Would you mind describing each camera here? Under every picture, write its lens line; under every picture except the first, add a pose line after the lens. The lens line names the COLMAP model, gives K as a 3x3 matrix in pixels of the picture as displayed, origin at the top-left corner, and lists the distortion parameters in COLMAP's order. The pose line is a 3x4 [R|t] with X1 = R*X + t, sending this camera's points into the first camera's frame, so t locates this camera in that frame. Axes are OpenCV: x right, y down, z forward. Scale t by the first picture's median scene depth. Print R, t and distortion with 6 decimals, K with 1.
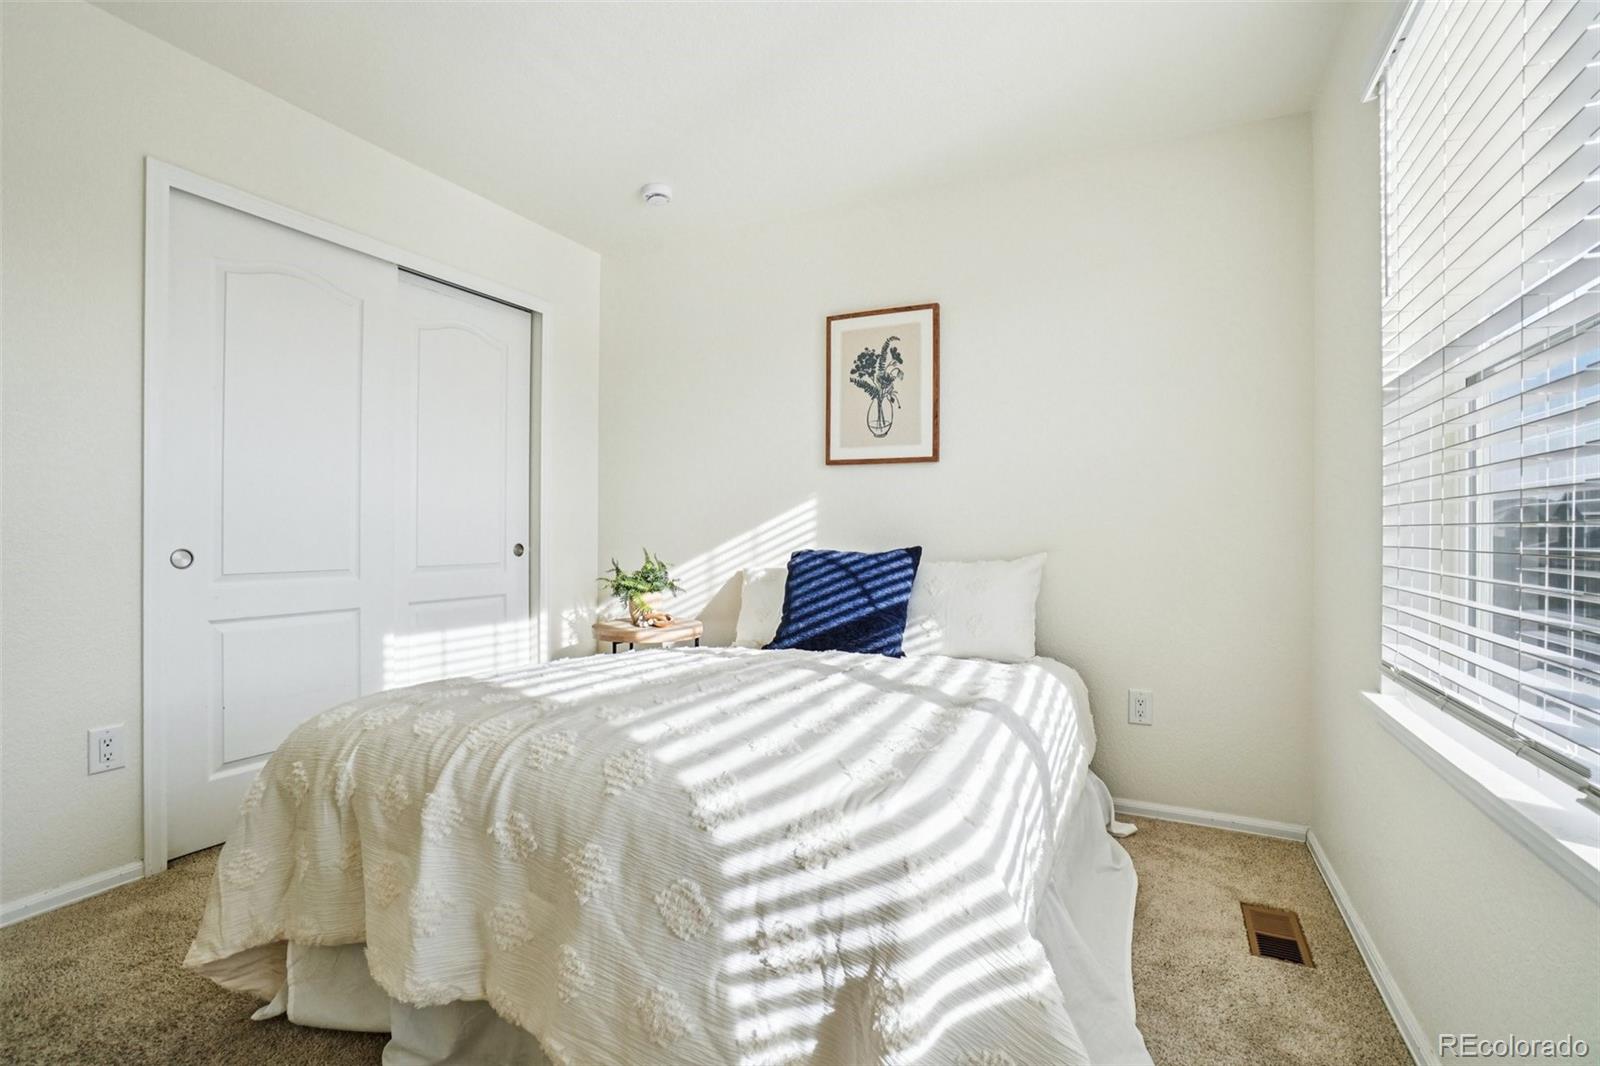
lens RADIAL K [[724.8, 0, 801.9], [0, 724.8, 536.7], [0, 0, 1]] dist [-0.040483, 0.001516]
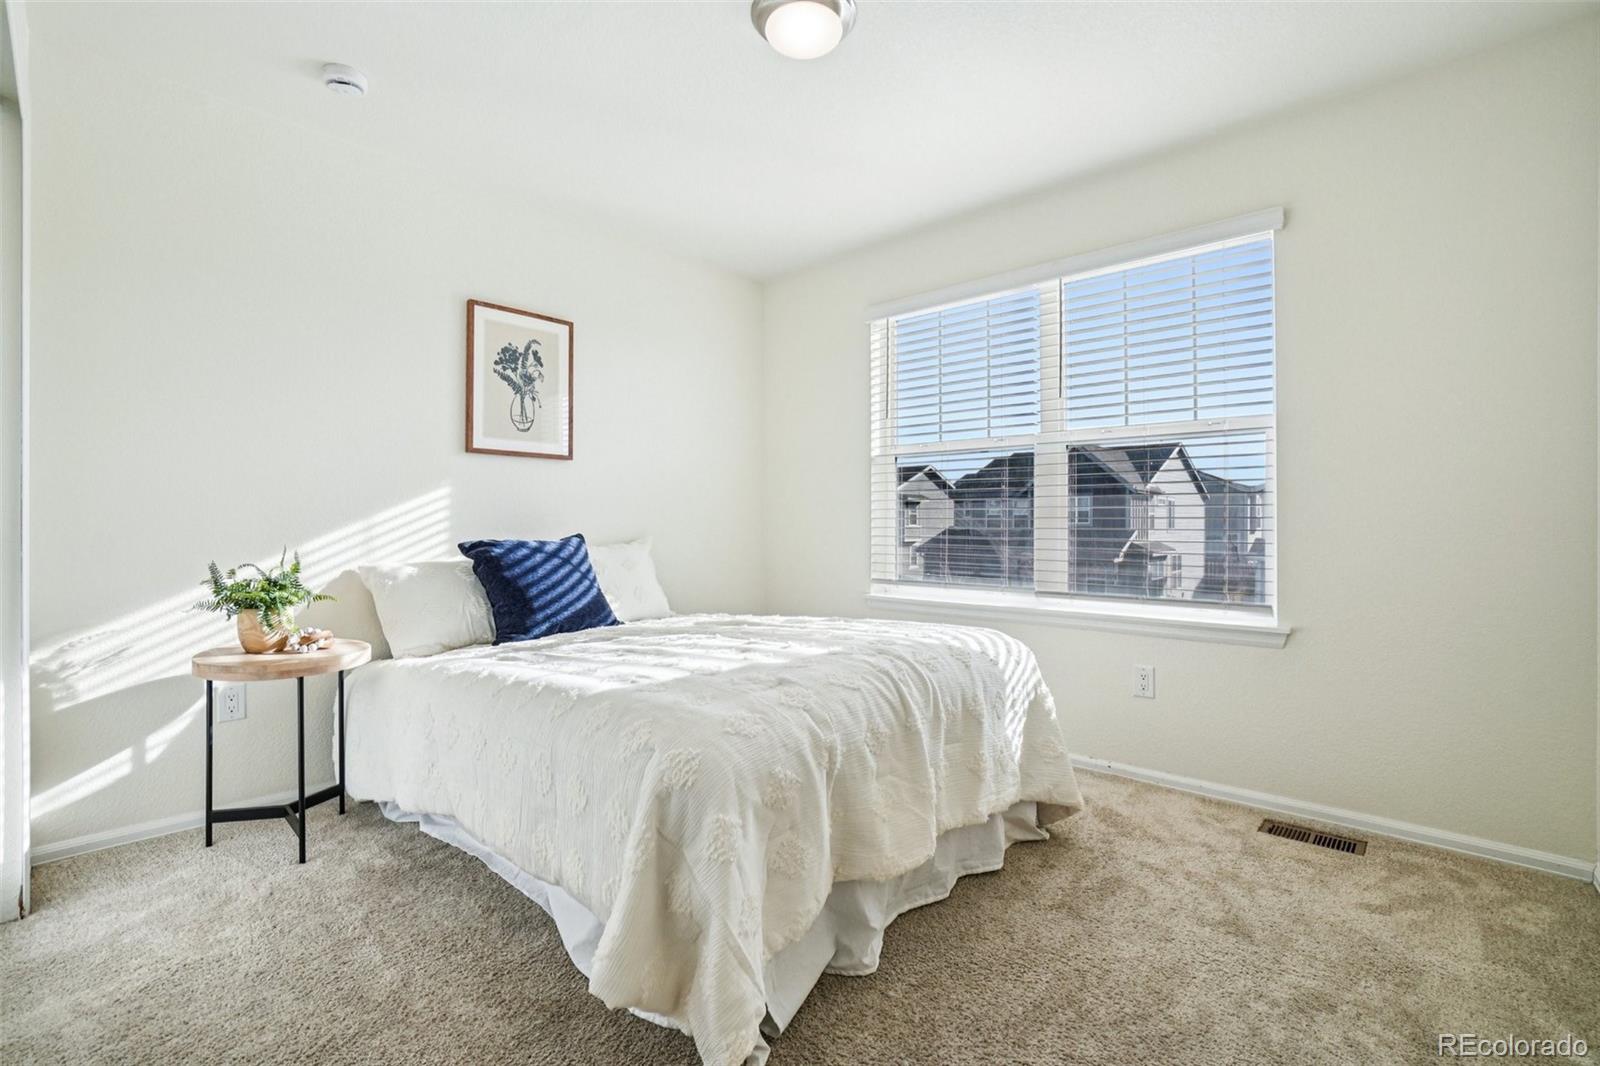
lens RADIAL K [[724.8, 0, 800.9], [0, 724.8, 524.4], [0, 0, 1]] dist [-0.040483, 0.001516]
pose [[0.285011, -0.010349, 0.958468, -0.783150], [0.006657, 0.999939, 0.008817, -0.008959], [-0.958501, 0.003868, 0.285063, 0.312493]]
